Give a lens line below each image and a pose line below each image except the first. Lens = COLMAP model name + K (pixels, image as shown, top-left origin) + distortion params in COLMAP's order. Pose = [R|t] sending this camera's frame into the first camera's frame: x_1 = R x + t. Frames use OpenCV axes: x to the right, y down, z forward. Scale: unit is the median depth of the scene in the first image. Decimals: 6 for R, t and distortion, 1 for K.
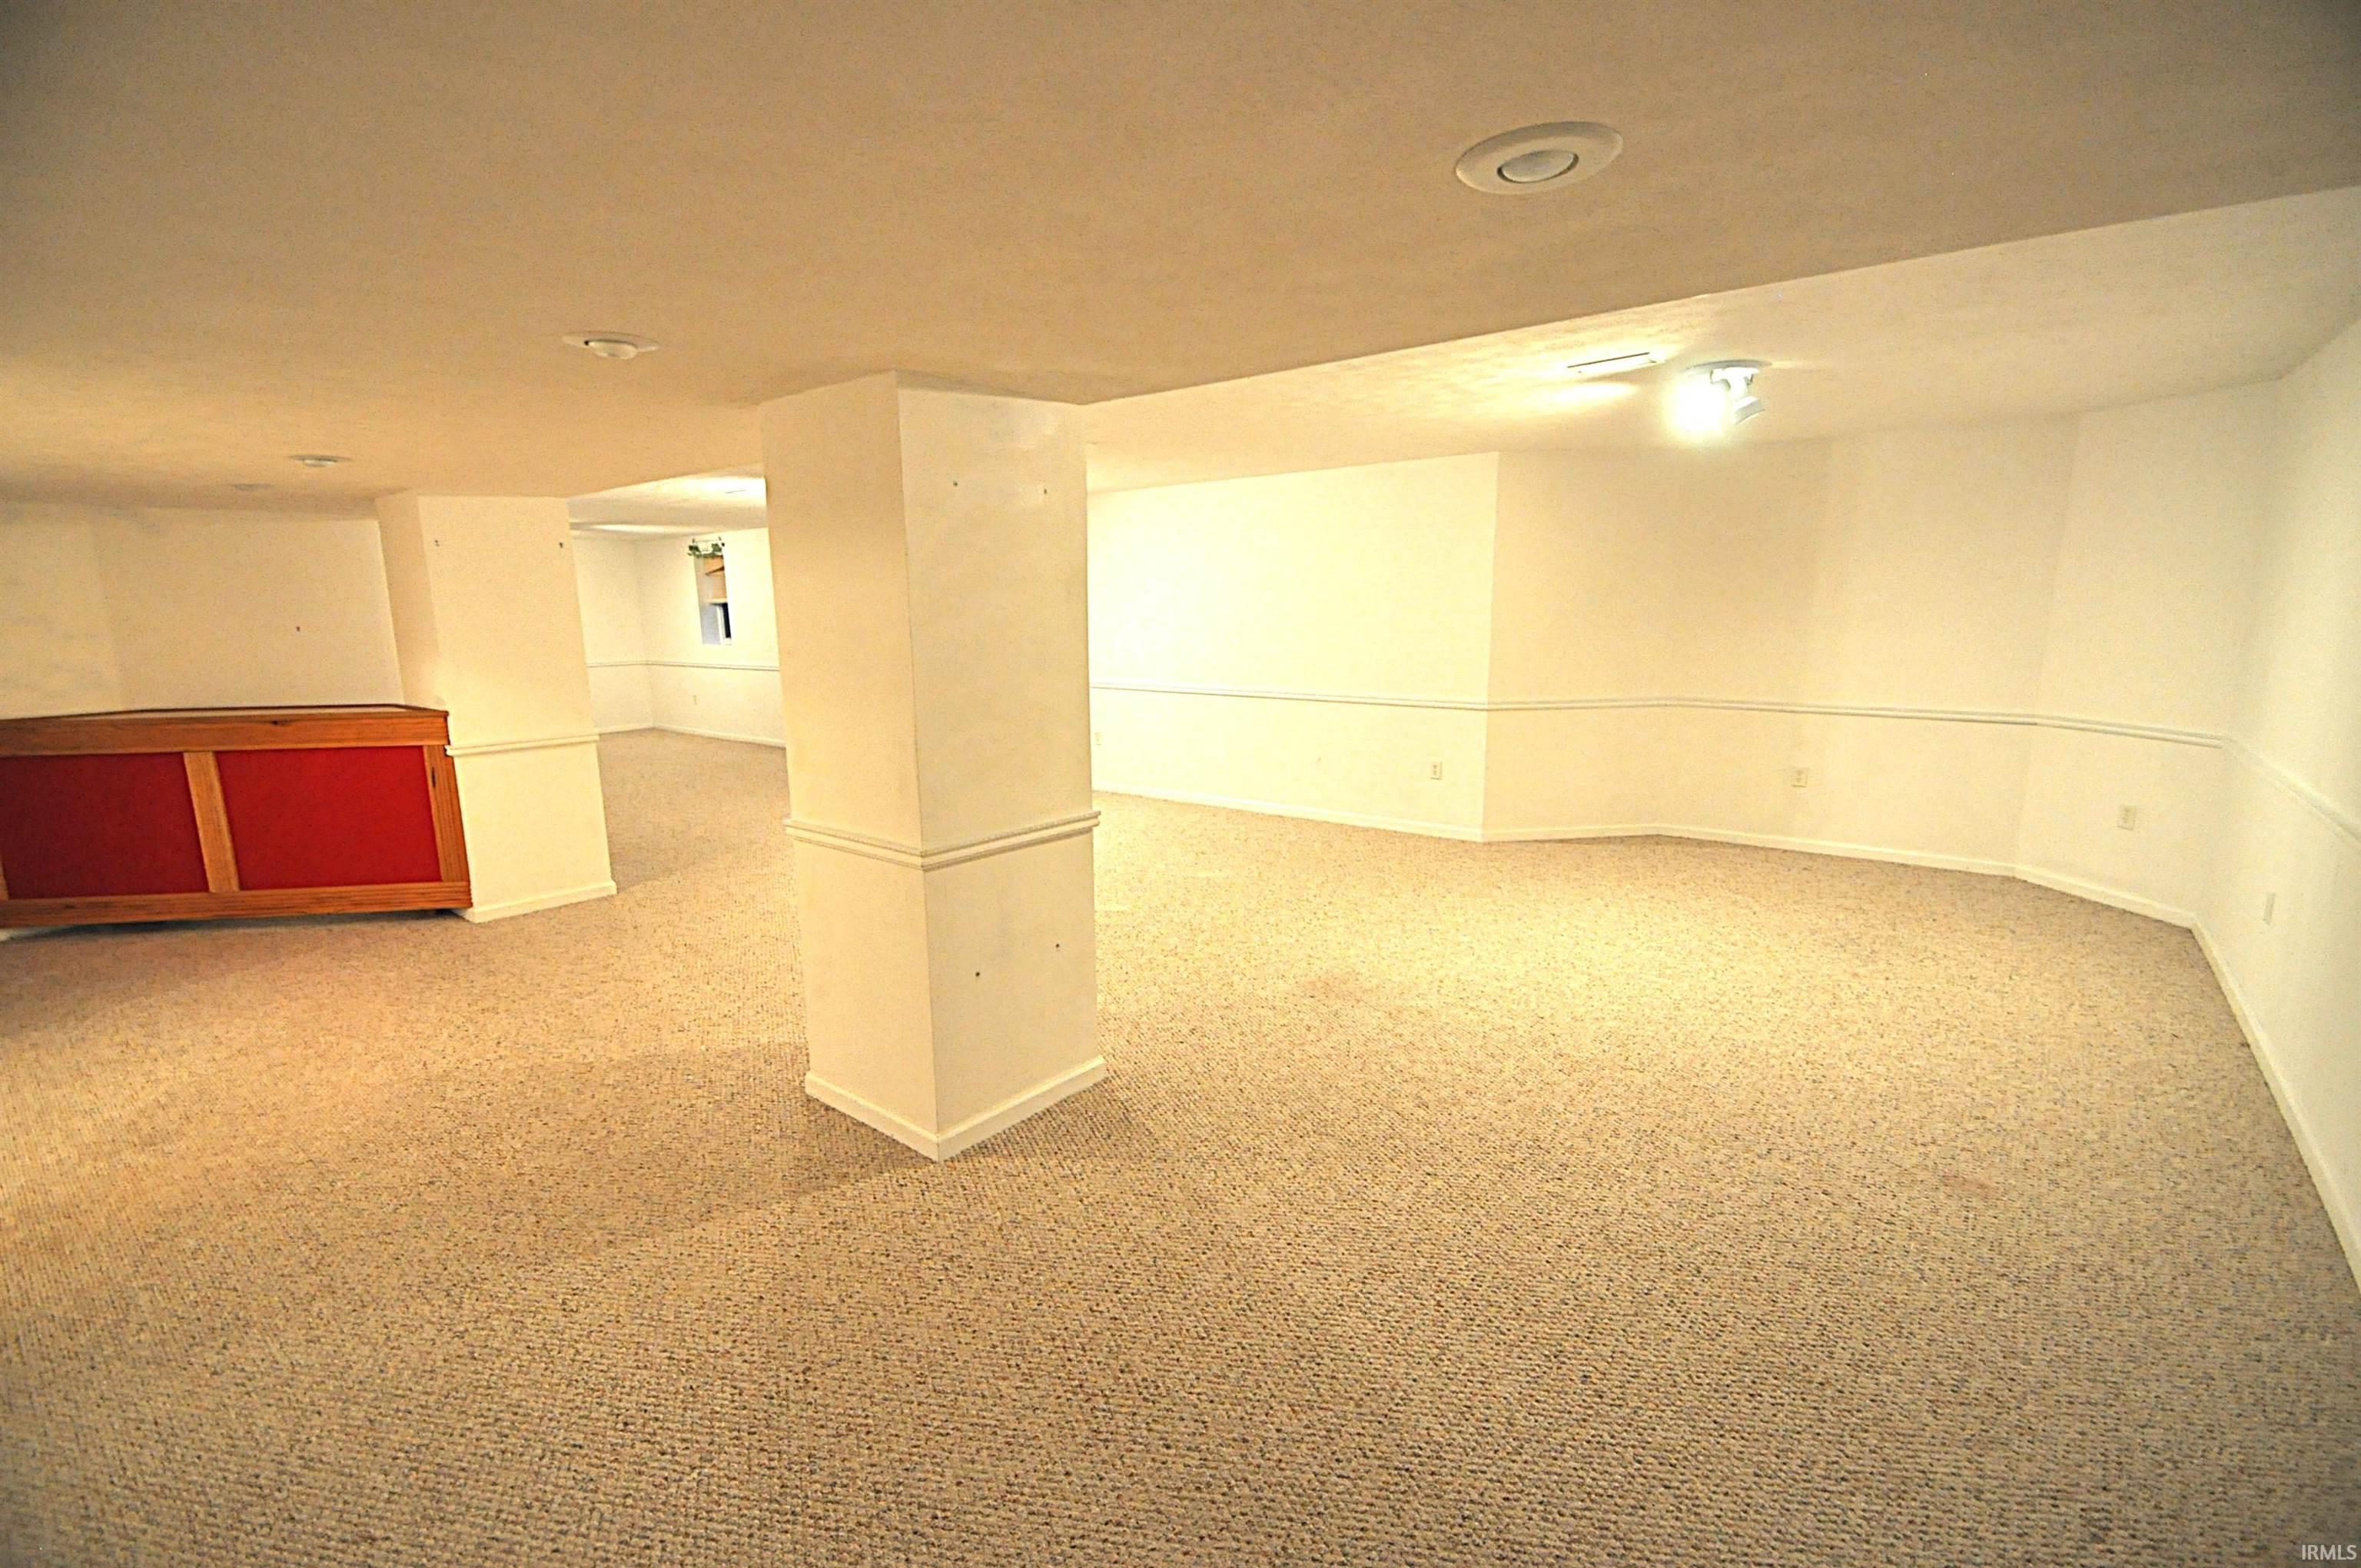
lens RADIAL K [[1032.5, 0, 1176.1], [0, 1032.5, 791.8], [0, 0, 1]] dist [0.016926, -0.017018]
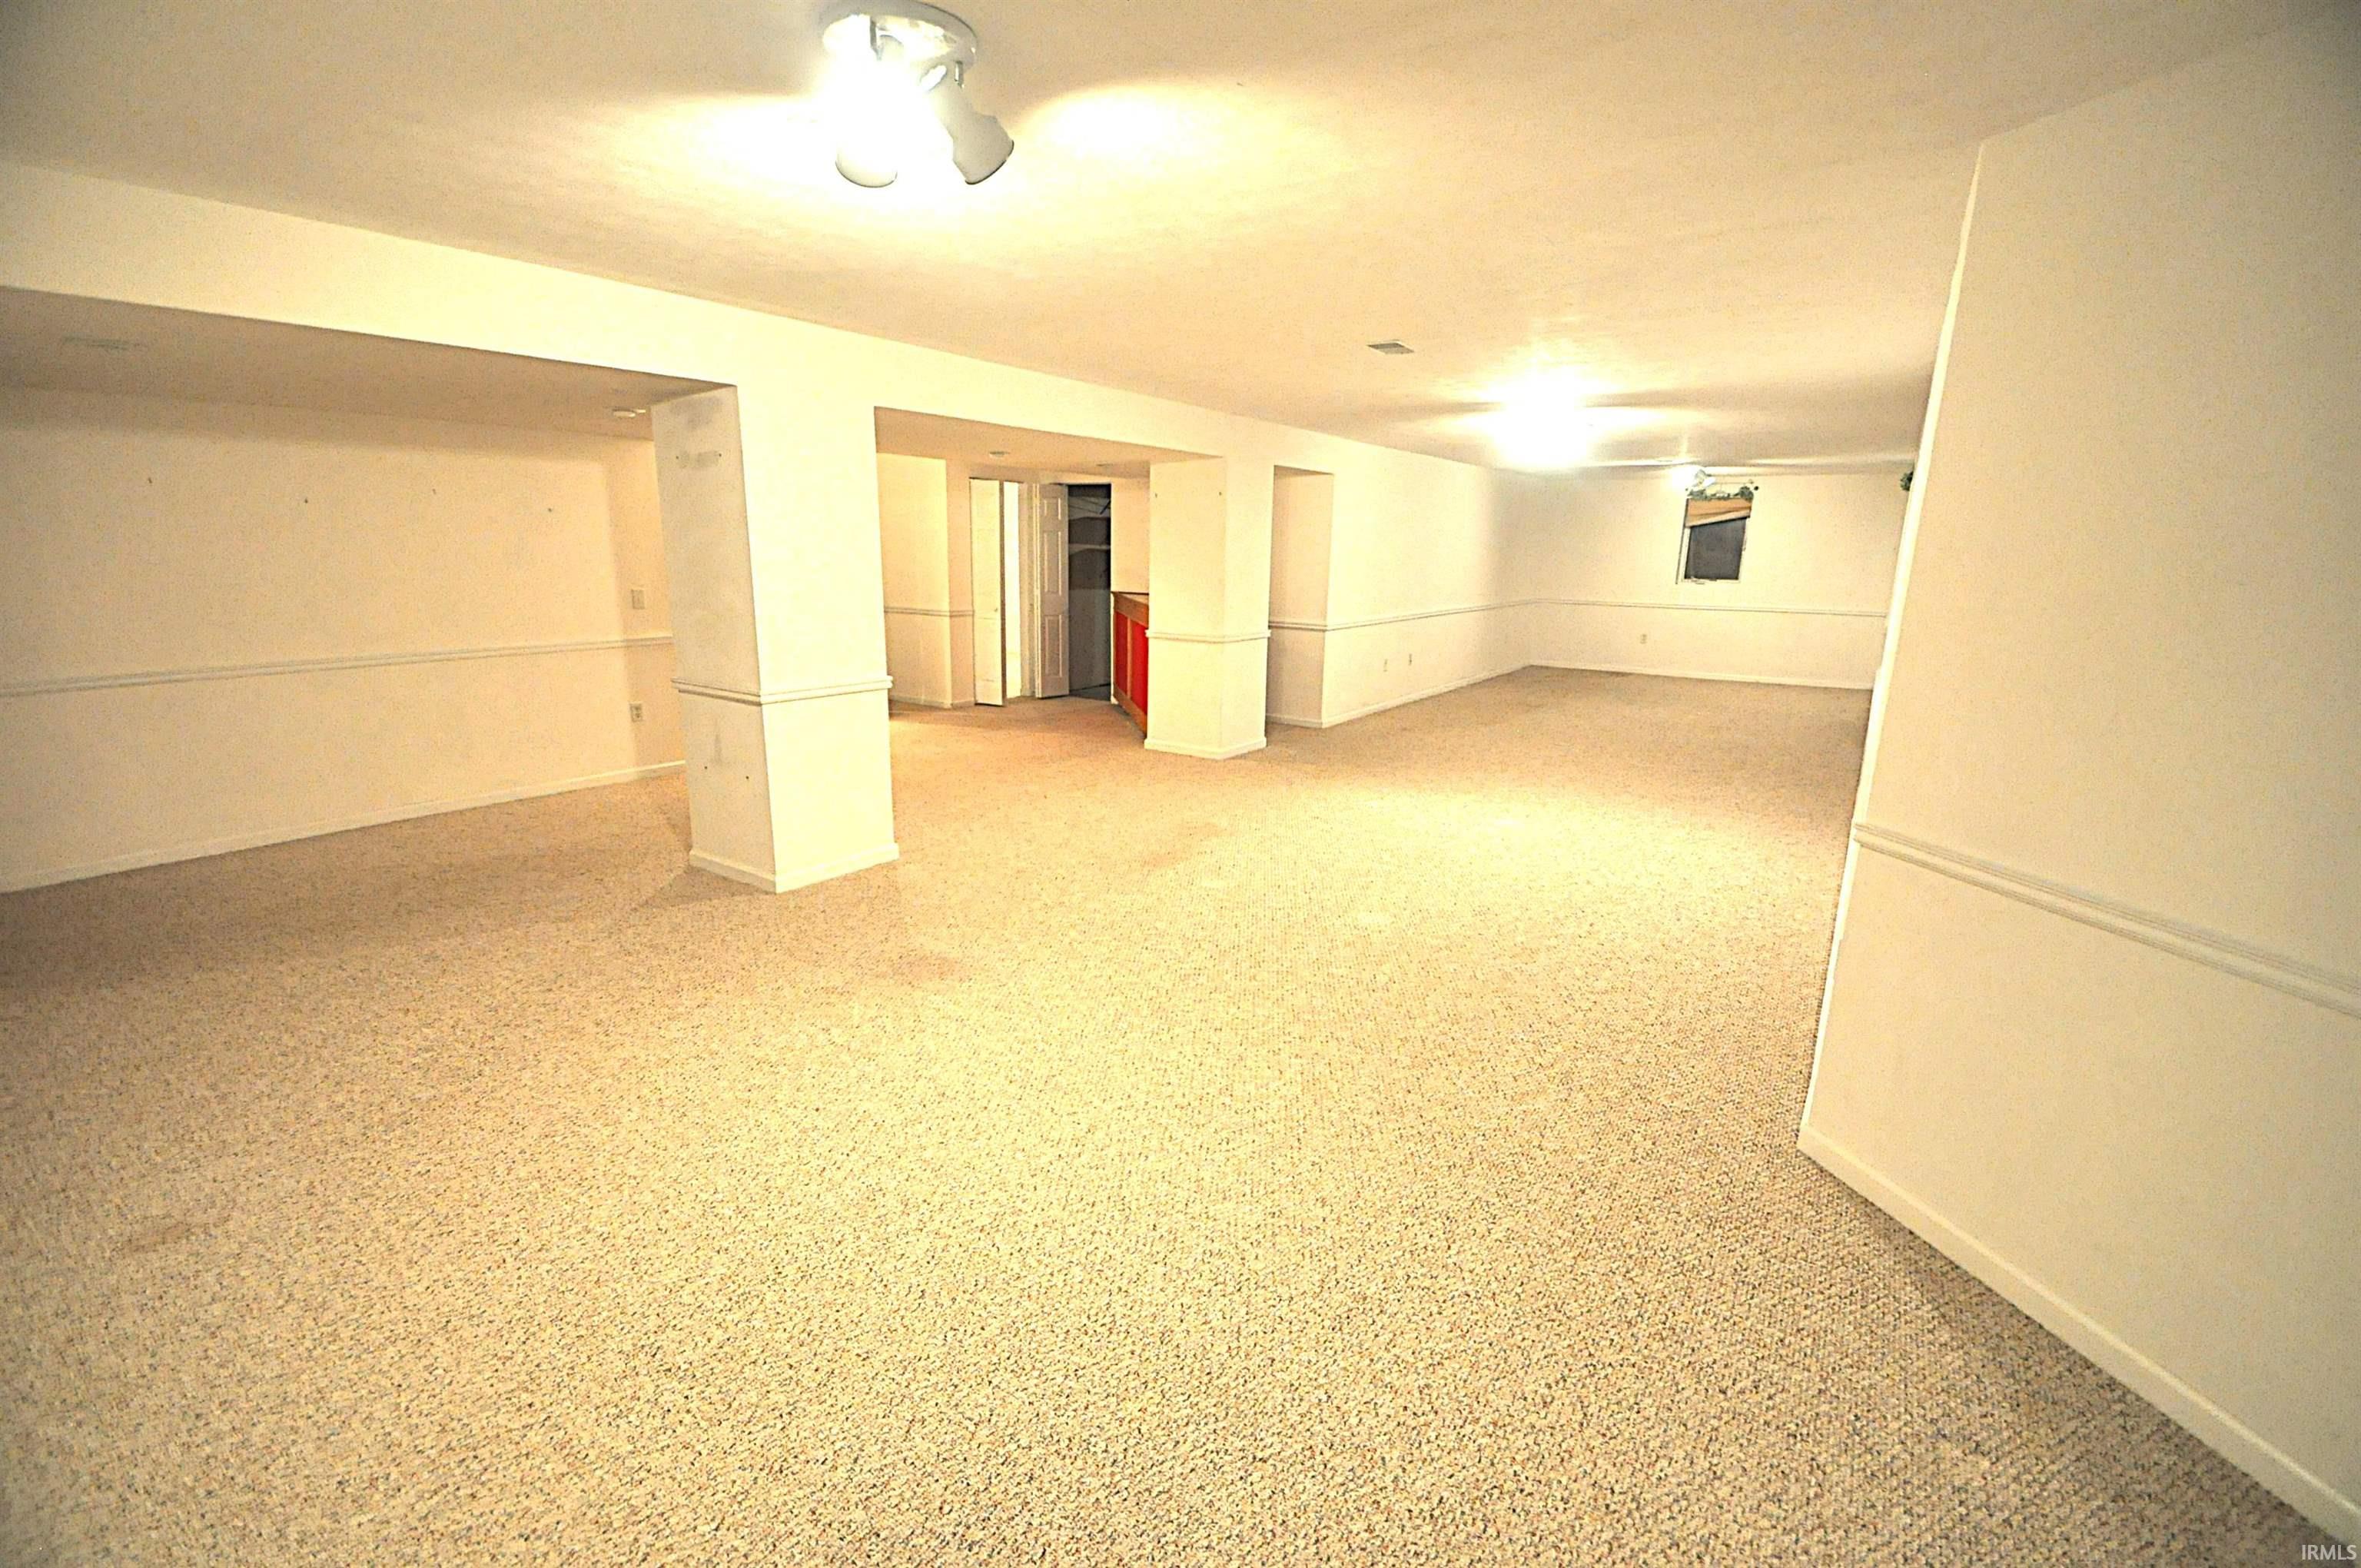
lens RADIAL K [[1032.5, 0, 1176.1], [0, 1032.5, 791.8], [0, 0, 1]] dist [0.016926, -0.017018]
pose [[0.089358, 0.247627, -0.964726, 1.025071], [-0.195956, 0.954040, 0.226734, -0.211454], [0.976533, 0.168783, 0.133775, 1.078230]]
